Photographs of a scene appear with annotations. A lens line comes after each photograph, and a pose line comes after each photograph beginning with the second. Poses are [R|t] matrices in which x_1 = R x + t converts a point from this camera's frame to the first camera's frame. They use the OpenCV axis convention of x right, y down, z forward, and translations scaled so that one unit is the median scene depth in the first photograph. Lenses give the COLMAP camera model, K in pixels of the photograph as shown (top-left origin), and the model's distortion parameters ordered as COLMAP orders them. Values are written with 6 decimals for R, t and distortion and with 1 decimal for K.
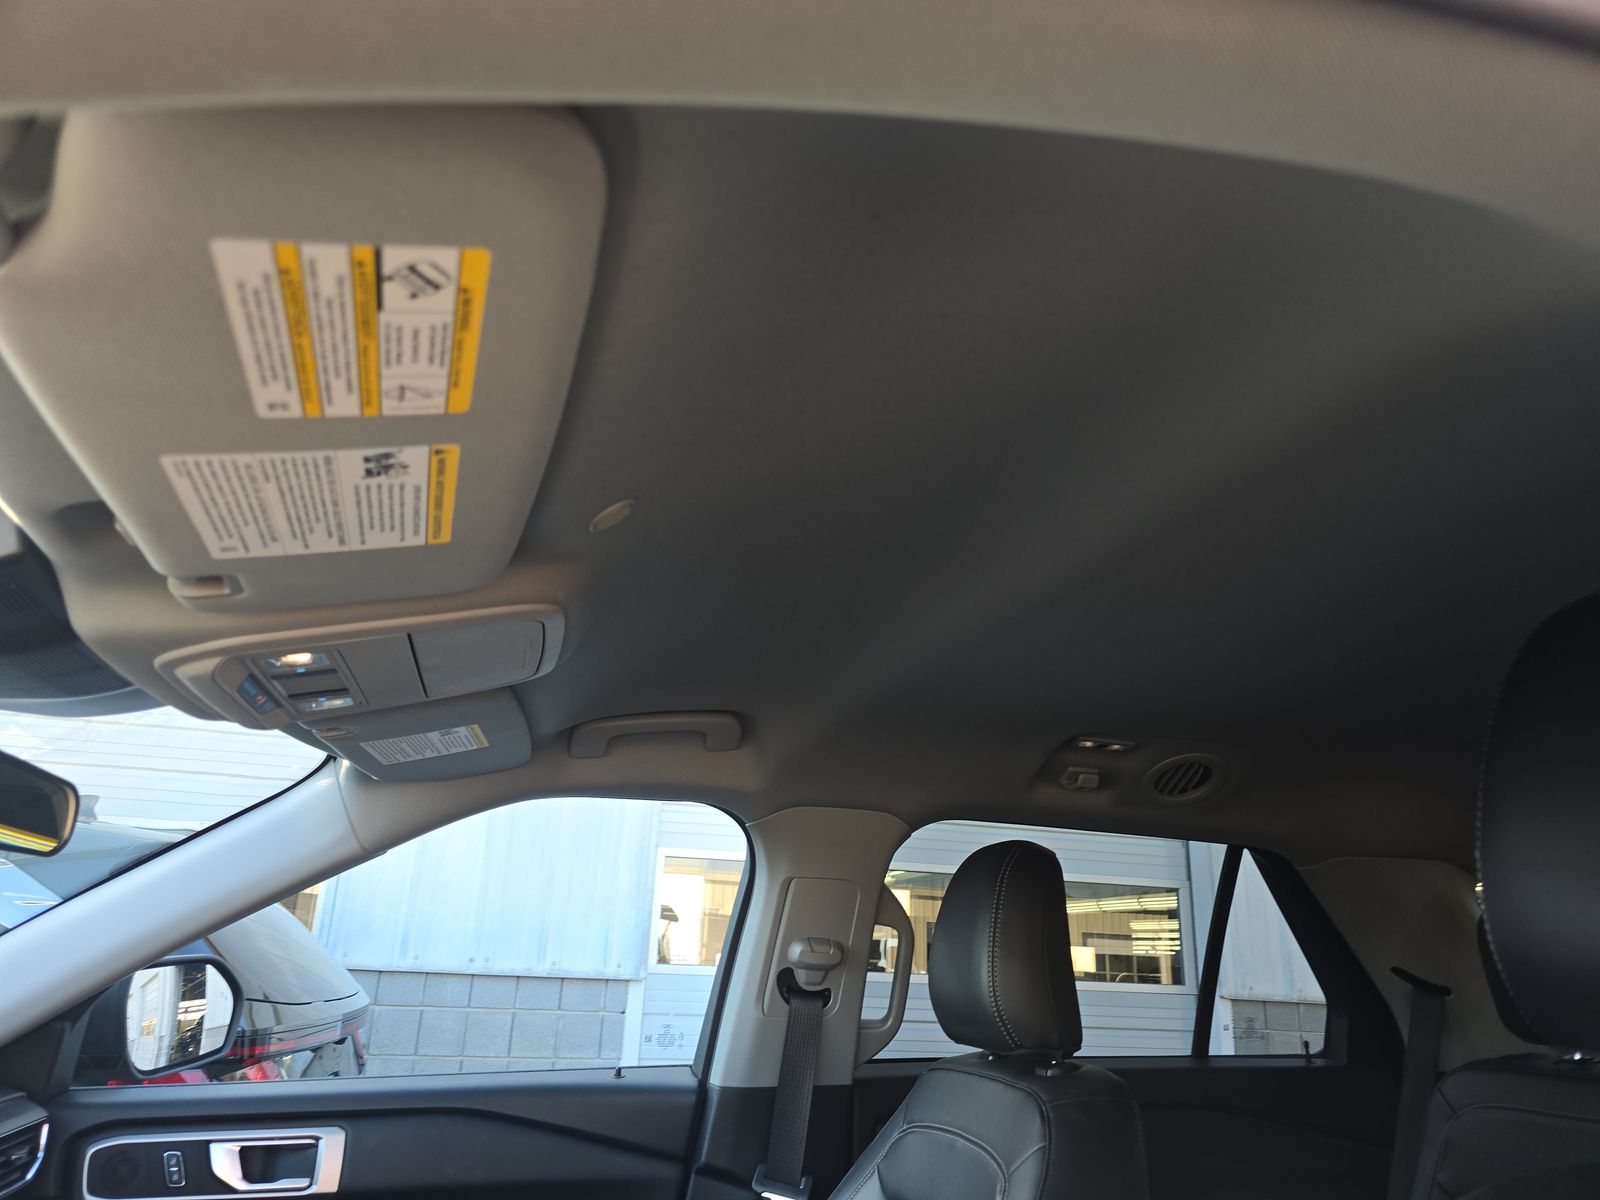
lens RADIAL K [[1040.3, 0, 800.0], [0, 1040.3, 604.4], [0, 0, 1]] dist [0.040217, -0.040726]
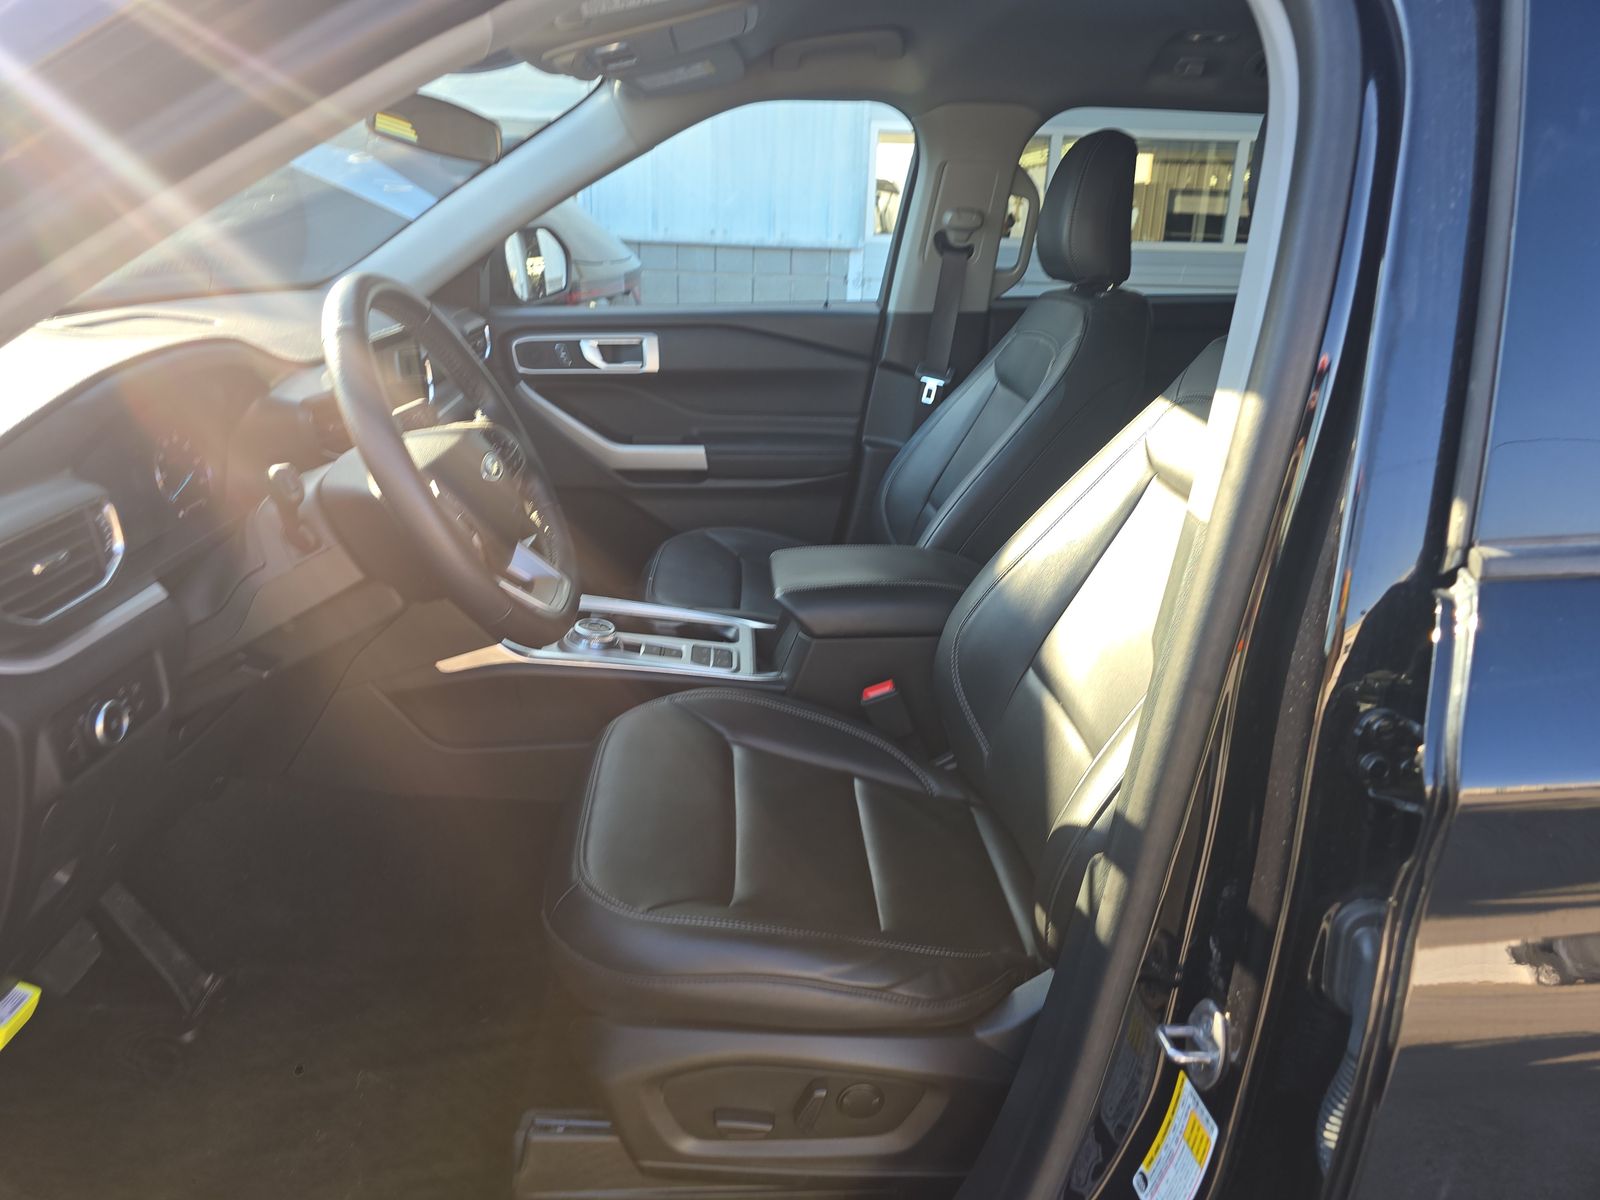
lens RADIAL K [[1040.3, 0, 800.0], [0, 1040.3, 604.4], [0, 0, 1]] dist [0.040217, -0.040726]
pose [[0.978703, 0.060765, -0.196083, 0.105131], [0.073932, 0.786754, 0.612823, -0.121533], [0.191508, -0.614268, 0.765506, -0.390715]]
